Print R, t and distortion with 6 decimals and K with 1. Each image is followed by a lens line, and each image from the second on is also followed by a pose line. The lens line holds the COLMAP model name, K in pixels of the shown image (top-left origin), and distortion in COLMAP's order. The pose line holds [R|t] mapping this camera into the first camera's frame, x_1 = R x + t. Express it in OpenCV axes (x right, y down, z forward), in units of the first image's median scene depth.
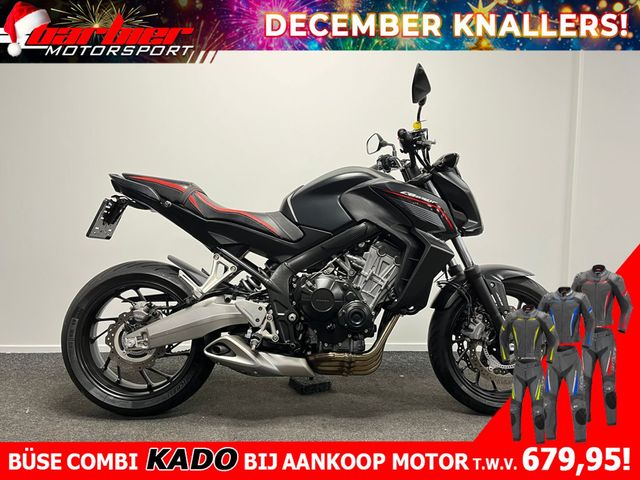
lens RADIAL K [[484.1, 0, 320.0], [0, 484.1, 240.0], [0, 0, 1]] dist [0.083380, -0.109705]
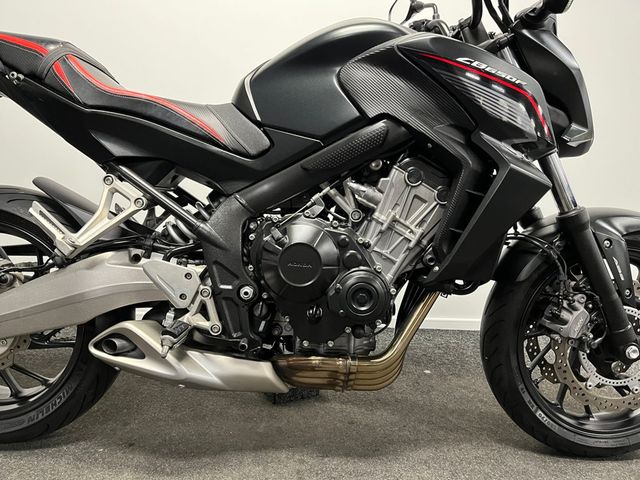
lens RADIAL K [[484.1, 0, 320.0], [0, 484.1, 240.0], [0, 0, 1]] dist [0.083380, -0.109705]
pose [[0.999490, 0.025849, -0.018728, 0.035600], [-0.023715, 0.994044, 0.106368, 0.037221], [0.021366, -0.105870, 0.994150, 0.449333]]
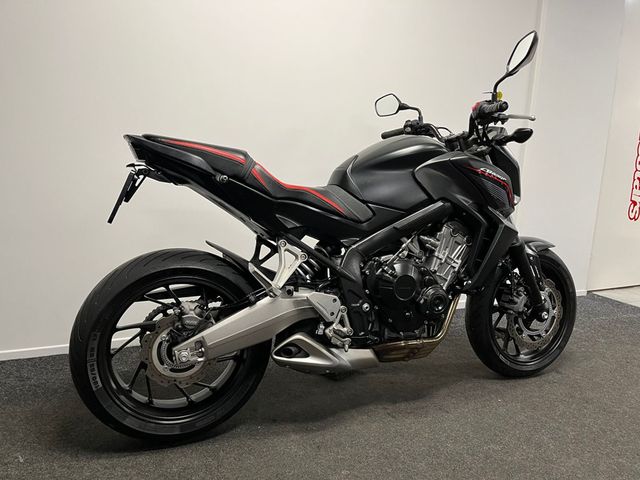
lens RADIAL K [[484.1, 0, 320.0], [0, 484.1, 240.0], [0, 0, 1]] dist [0.083380, -0.109705]
pose [[0.936247, -0.038113, 0.349270, -0.441003], [-0.004103, 0.992845, 0.119340, -0.070095], [-0.351319, -0.113165, 0.929392, 0.207998]]
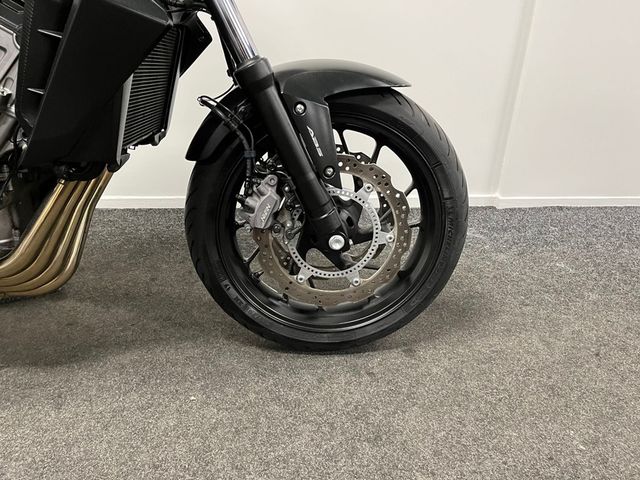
lens RADIAL K [[484.1, 0, 320.0], [0, 484.1, 240.0], [0, 0, 1]] dist [0.083380, -0.109705]
pose [[0.999357, -0.001001, 0.035853, 0.367946], [-0.011996, 0.932719, 0.360403, 0.046152], [-0.033802, -0.360602, 0.932107, 0.572596]]
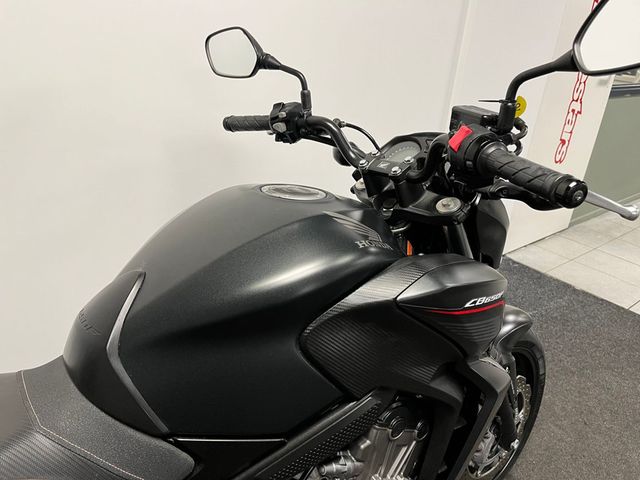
lens RADIAL K [[484.1, 0, 320.0], [0, 484.1, 240.0], [0, 0, 1]] dist [0.083380, -0.109705]
pose [[0.818719, -0.203037, 0.537098, -0.110735], [-0.020447, 0.924493, 0.380651, -0.272907], [-0.573830, -0.322629, 0.752748, 0.766303]]
